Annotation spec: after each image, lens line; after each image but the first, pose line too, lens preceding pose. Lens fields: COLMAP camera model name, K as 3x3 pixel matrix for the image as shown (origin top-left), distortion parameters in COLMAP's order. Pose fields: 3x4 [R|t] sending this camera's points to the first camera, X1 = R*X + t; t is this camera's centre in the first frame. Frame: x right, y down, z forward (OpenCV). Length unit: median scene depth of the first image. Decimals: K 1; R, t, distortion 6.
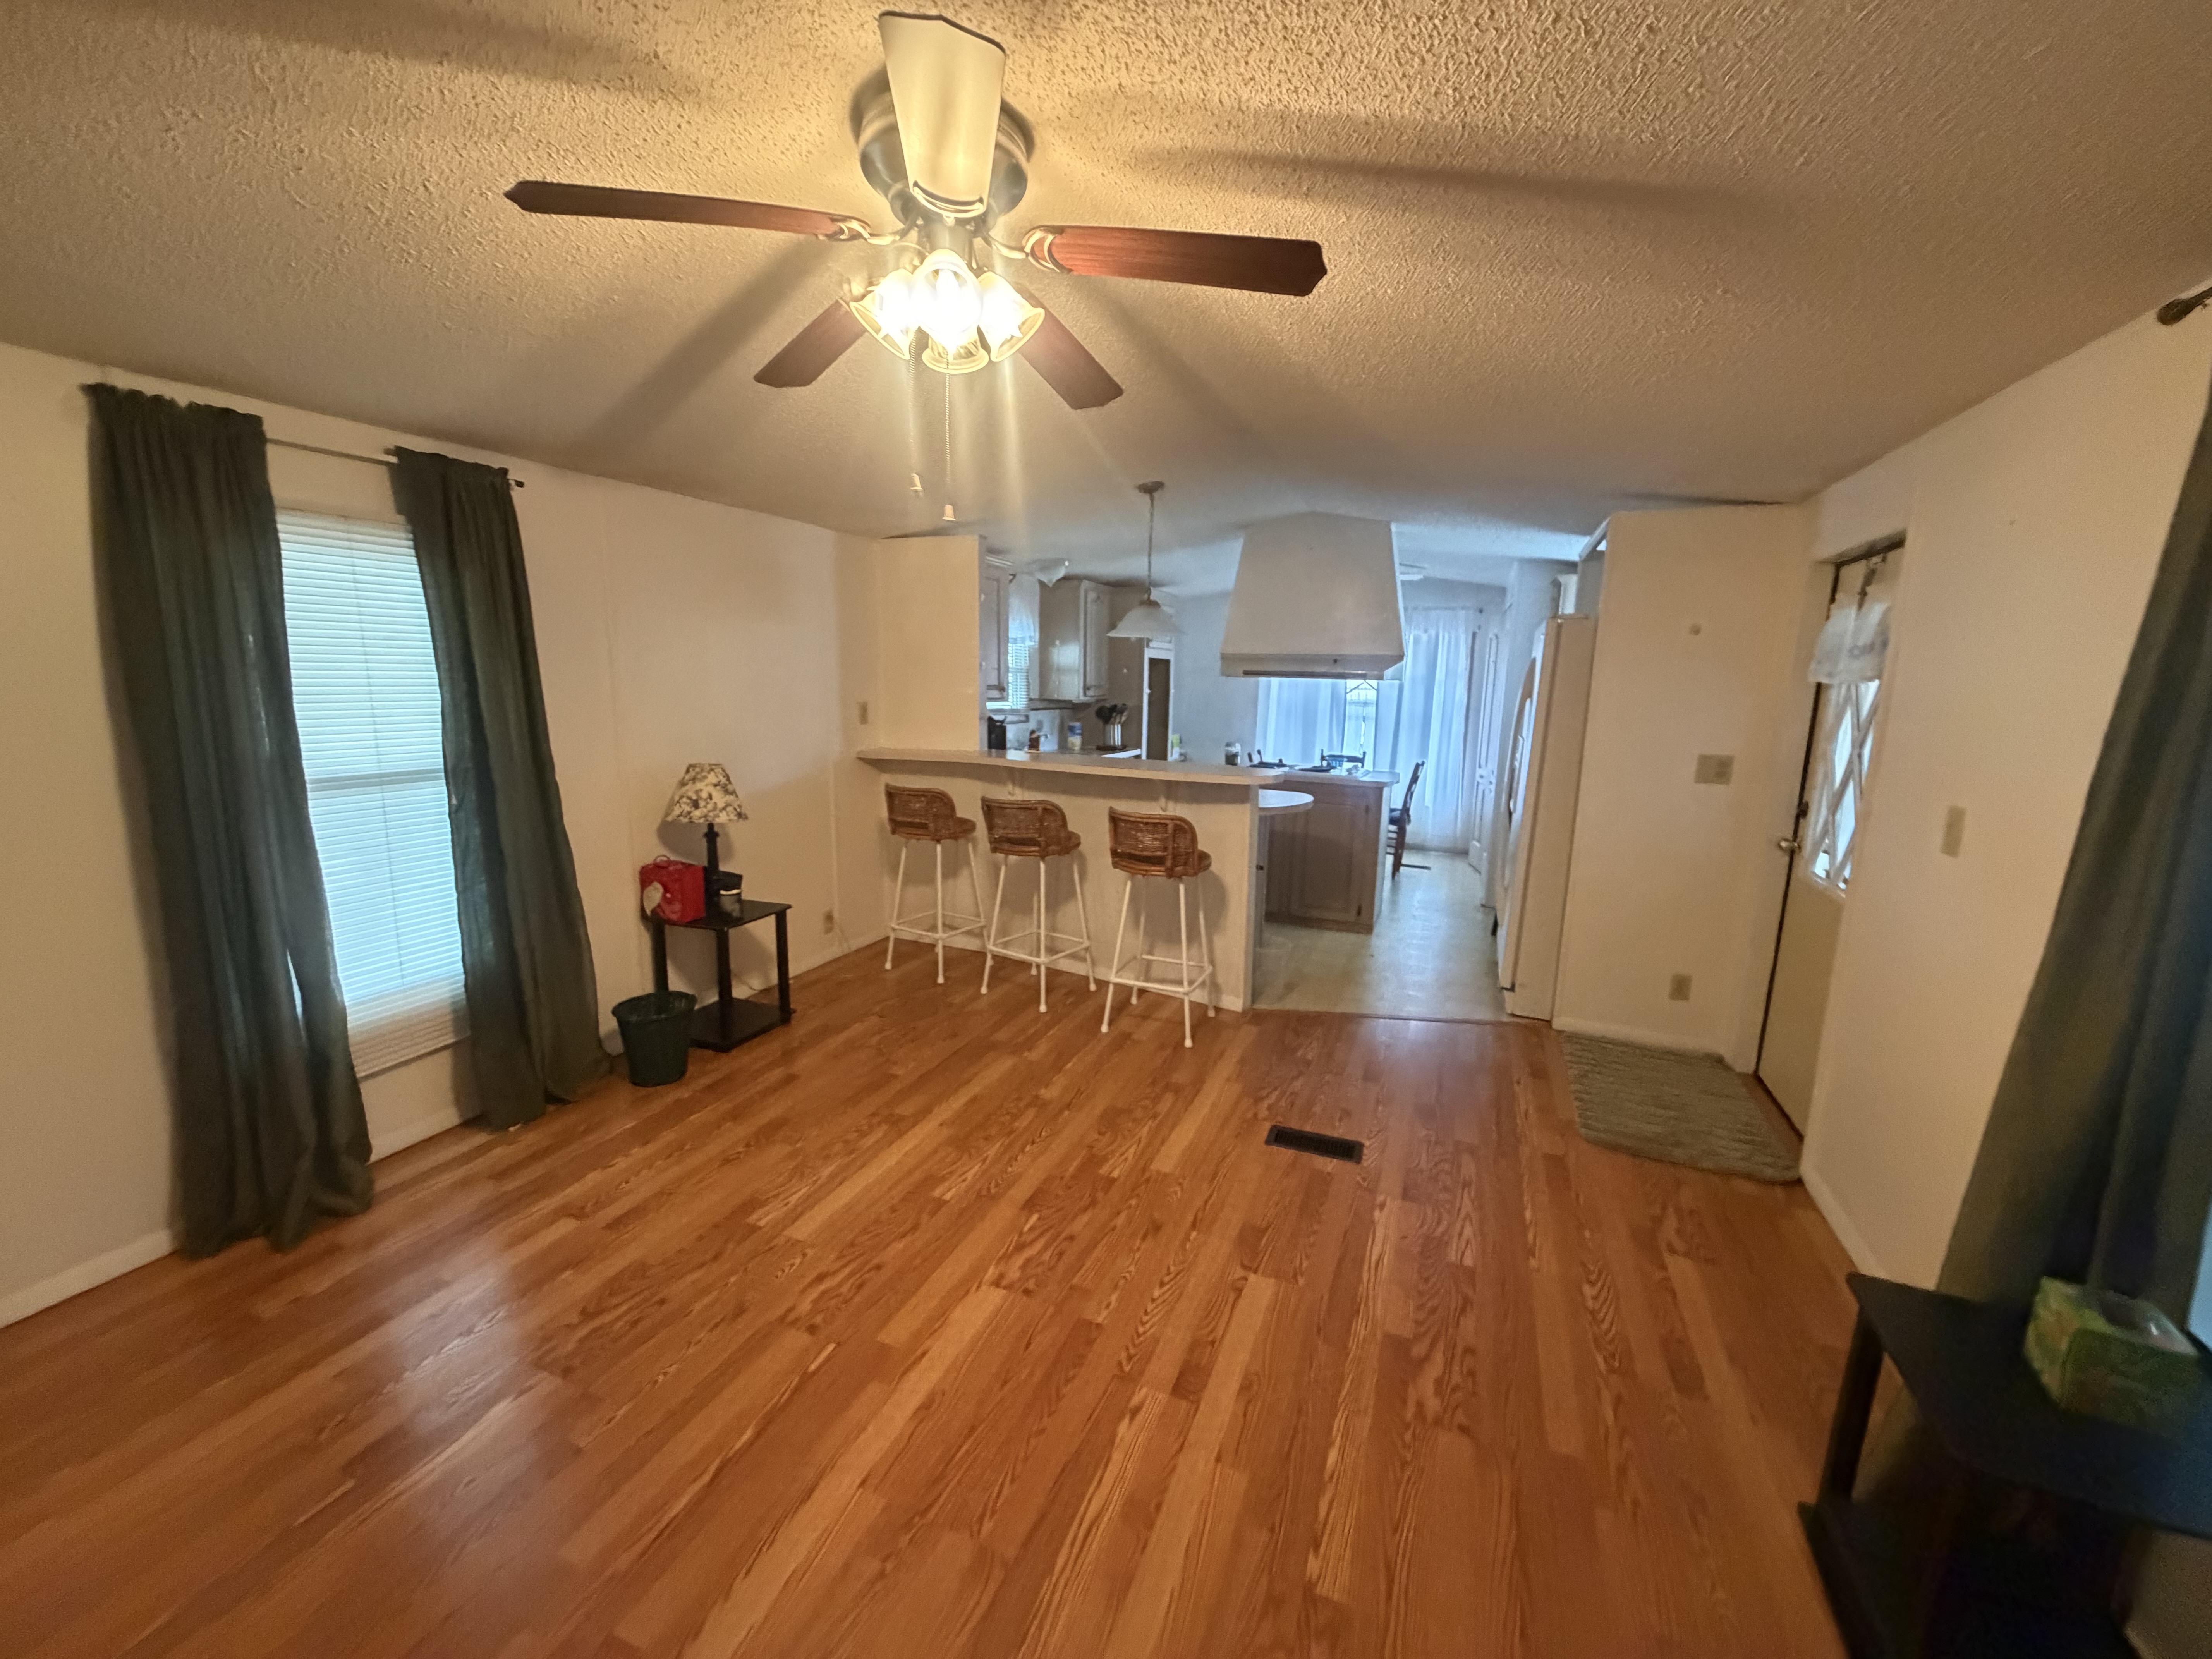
lens RADIAL K [[882.3, 0, 1098.4], [0, 882.3, 831.8], [0, 0, 1]] dist [-0.003169, 0.000921]
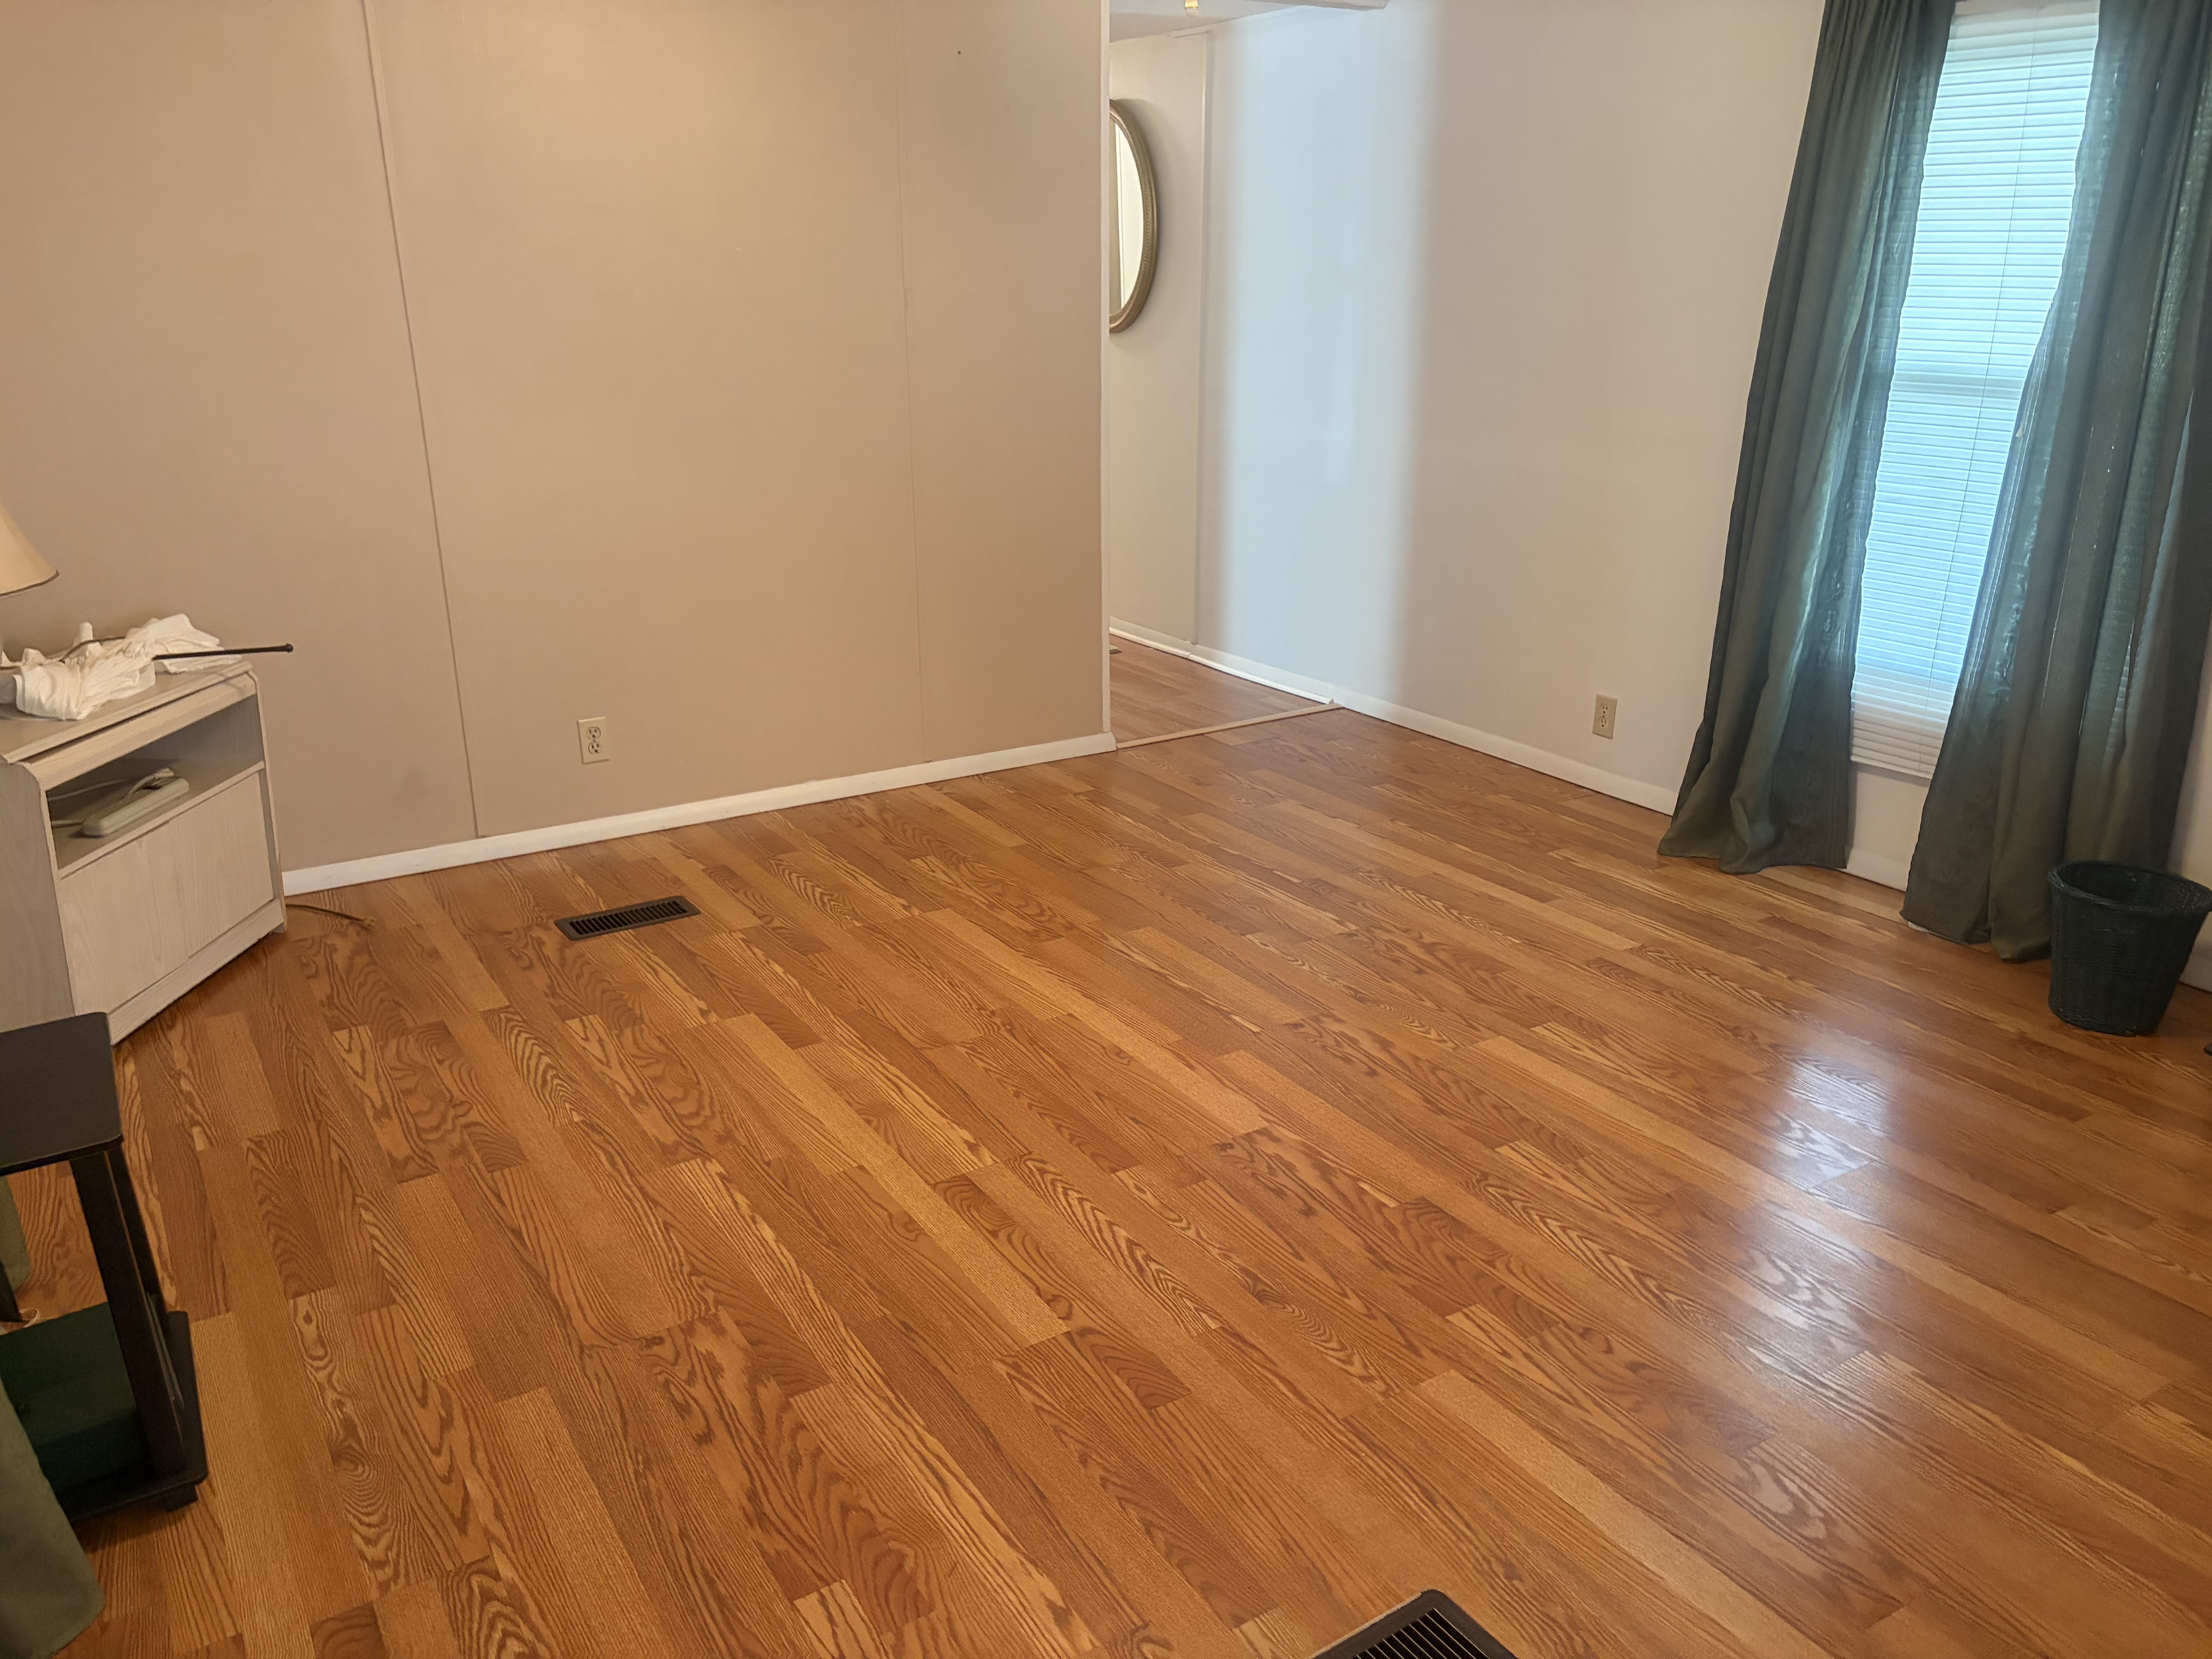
lens RADIAL K [[1655.7, 0, 1098.7], [0, 1655.7, 831.2], [0, 0, 1]] dist [0.033621, -0.037441]
pose [[-0.573151, 0.257026, -0.778097, 0.988019], [-0.154160, 0.898762, 0.410440, -0.236673], [0.804818, 0.355196, -0.475504, 1.542329]]
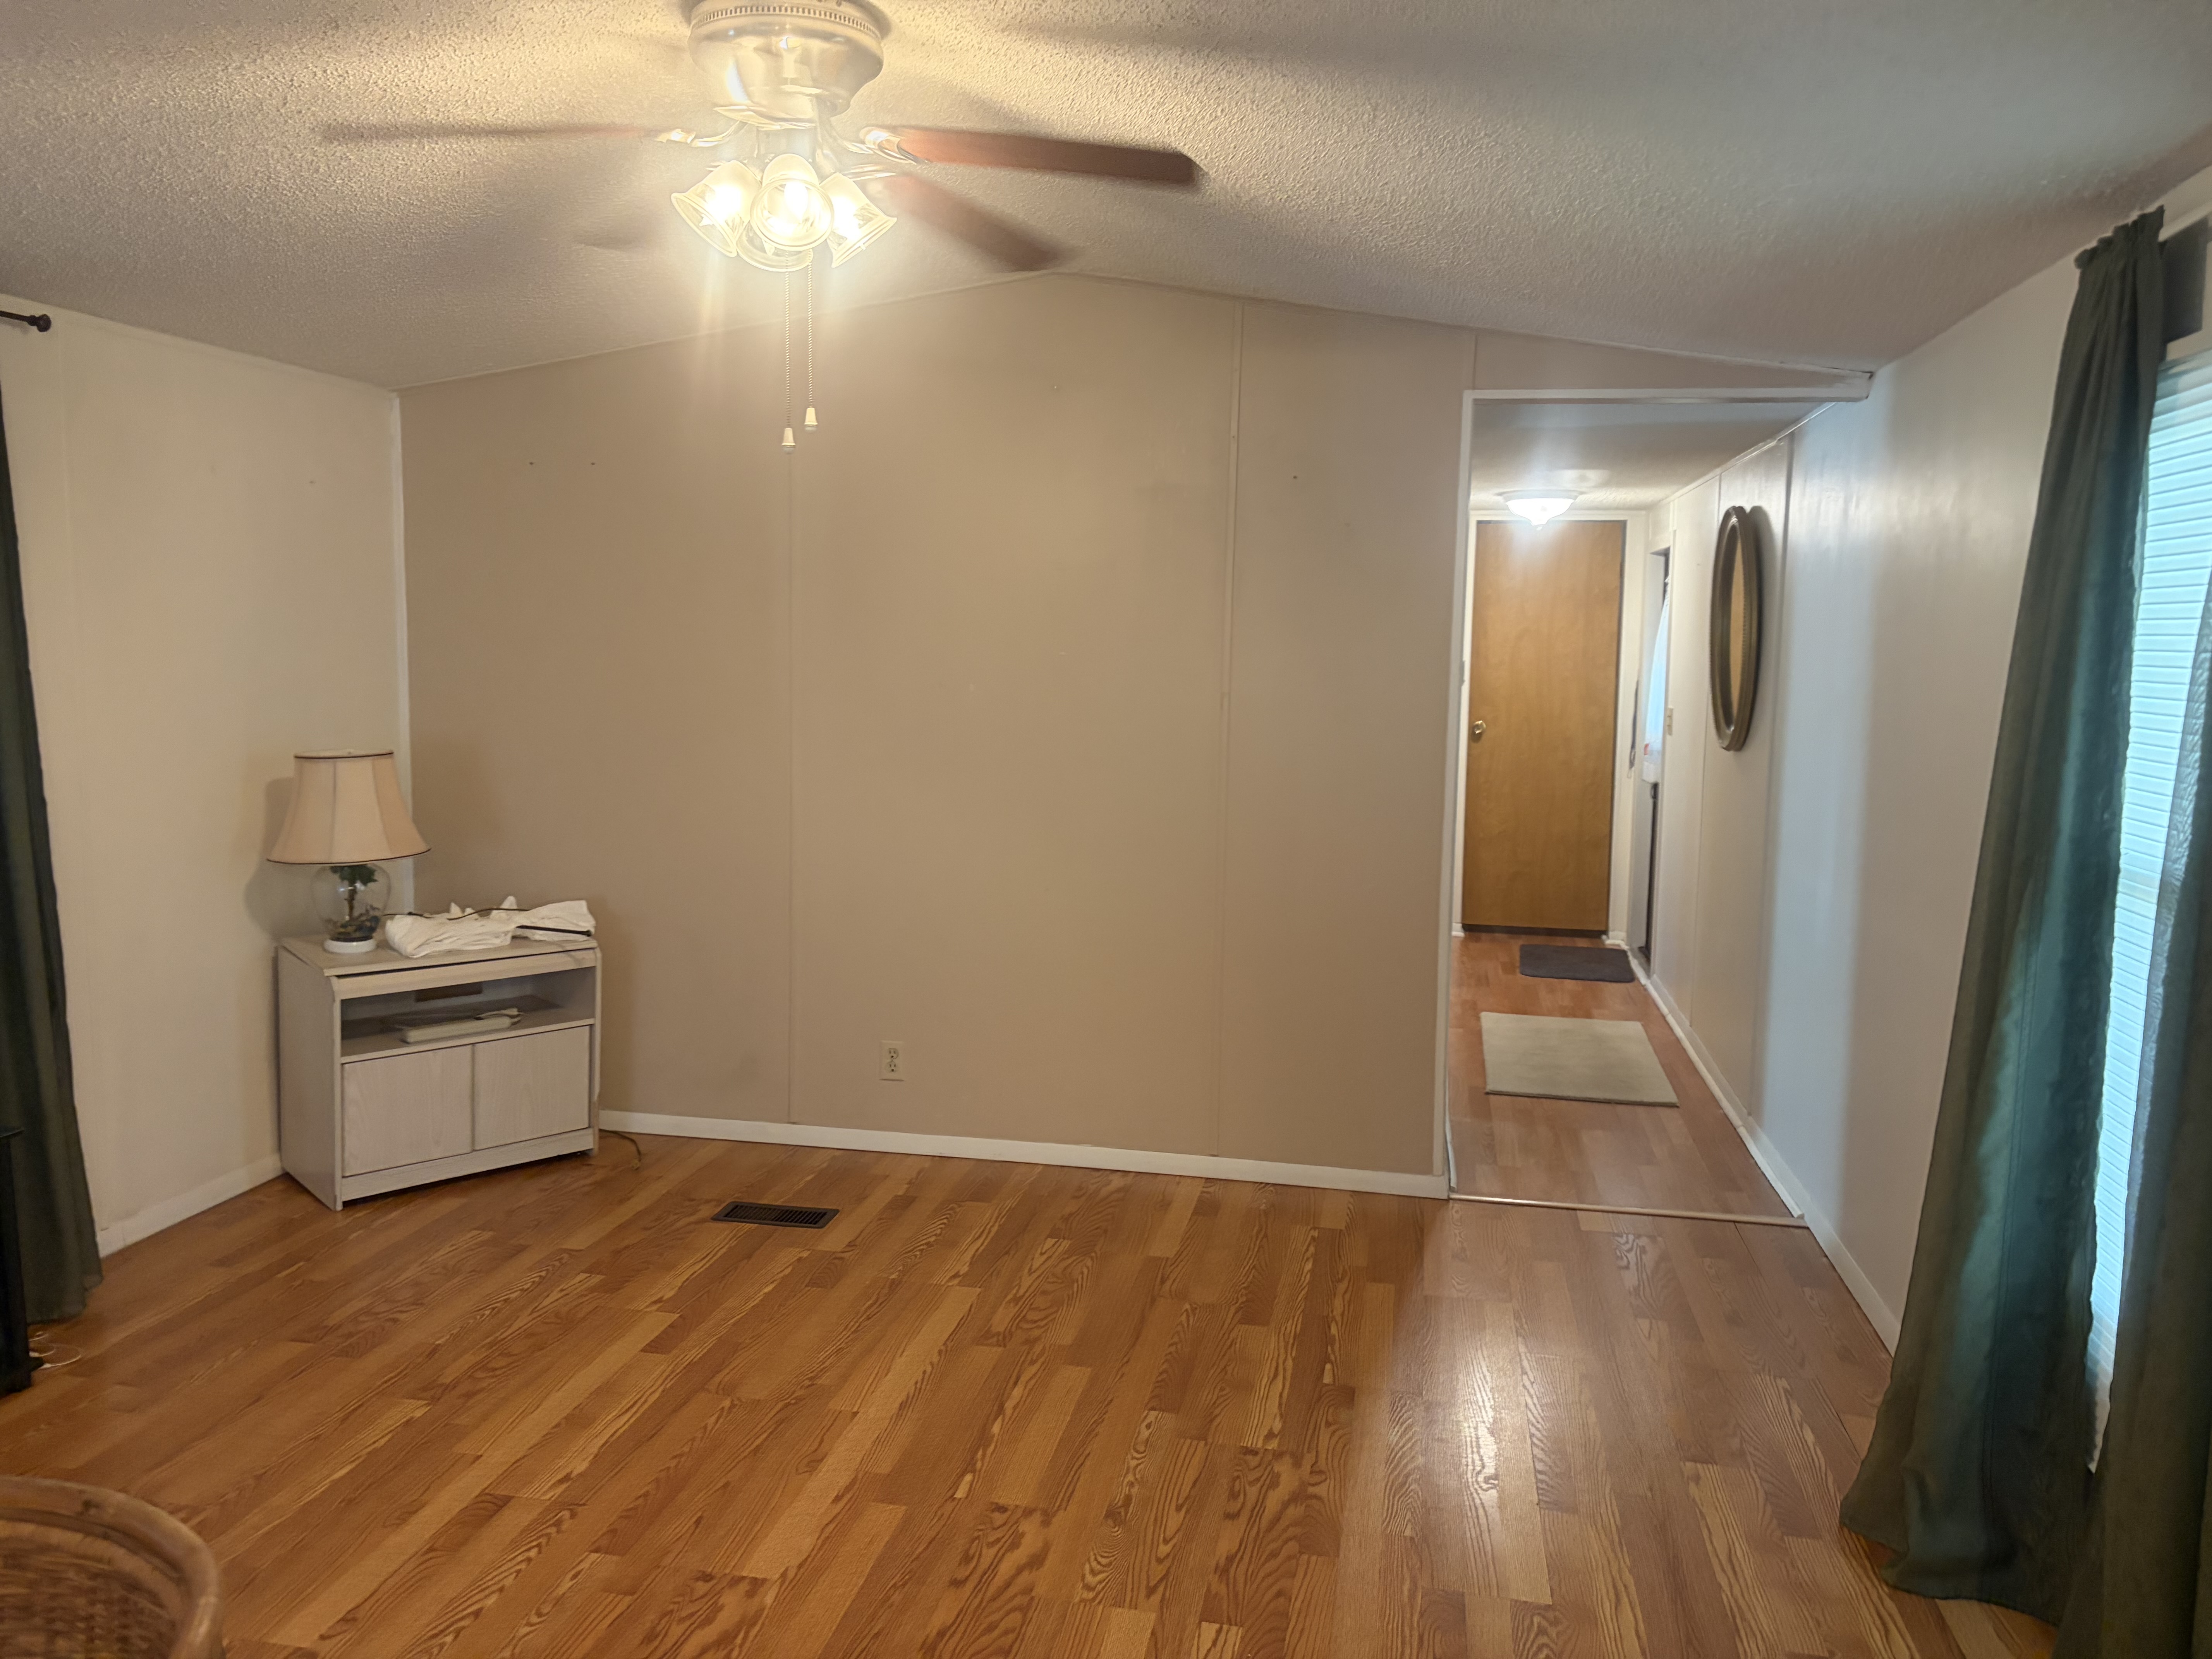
lens RADIAL K [[1655.7, 0, 1099.7], [0, 1655.7, 810.5], [0, 0, 1]] dist [0.033621, -0.037441]
pose [[-0.977978, -0.009861, -0.208473, -0.109340], [-0.068251, 0.959072, 0.274813, -0.390805], [0.197231, 0.282990, -0.938625, 2.164075]]
